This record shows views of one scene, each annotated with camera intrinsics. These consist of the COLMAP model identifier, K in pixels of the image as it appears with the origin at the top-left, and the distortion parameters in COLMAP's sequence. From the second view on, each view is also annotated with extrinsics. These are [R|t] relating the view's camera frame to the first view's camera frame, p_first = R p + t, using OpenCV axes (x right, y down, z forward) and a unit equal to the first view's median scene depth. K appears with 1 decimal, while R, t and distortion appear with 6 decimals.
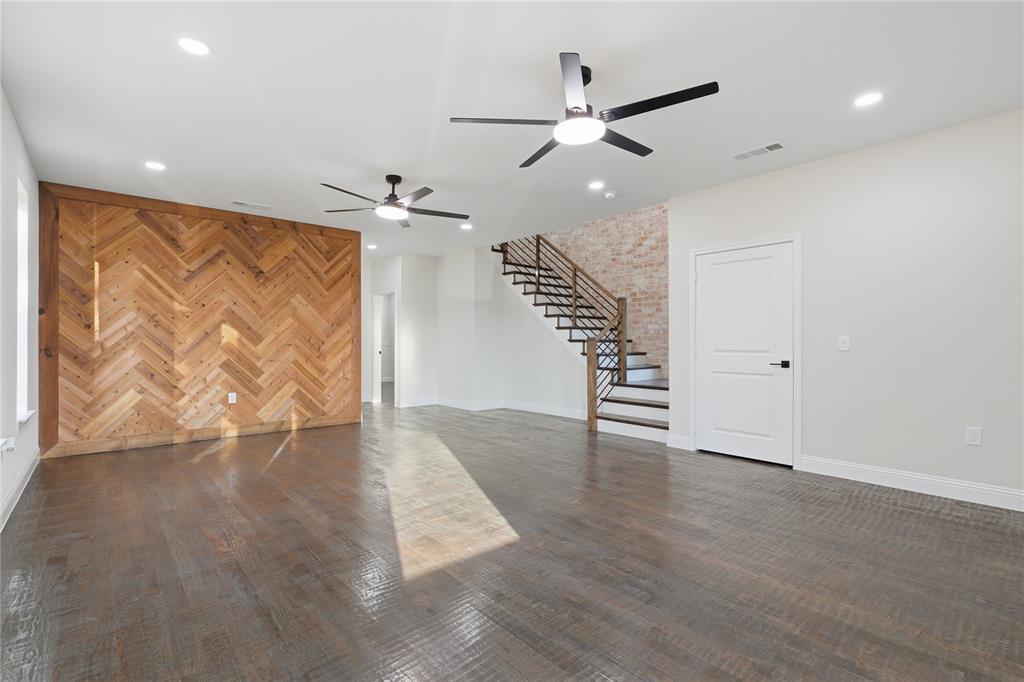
lens RADIAL K [[473.5, 0, 509.6], [0, 473.5, 340.5], [0, 0, 1]] dist [-0.005440, -0.000074]
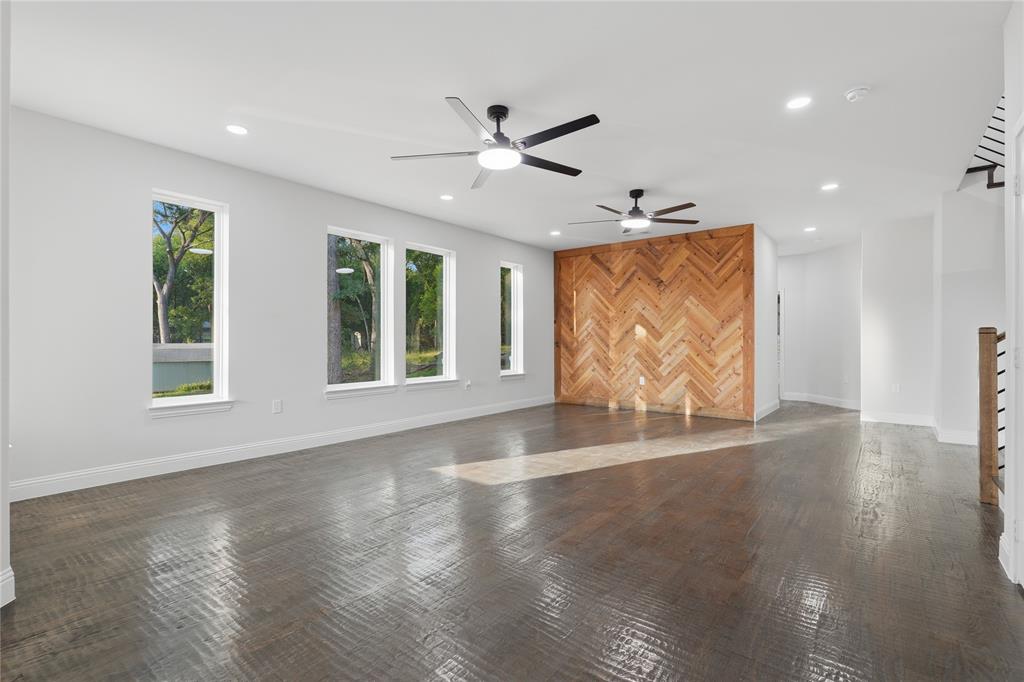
lens RADIAL K [[473.5, 0, 509.6], [0, 473.5, 340.5], [0, 0, 1]] dist [-0.005440, -0.000074]
pose [[0.181574, 0.002228, -0.983375, 0.623610], [0.004773, 0.999984, 0.003147, 0.003199], [0.983366, -0.005265, 0.181561, 0.386094]]
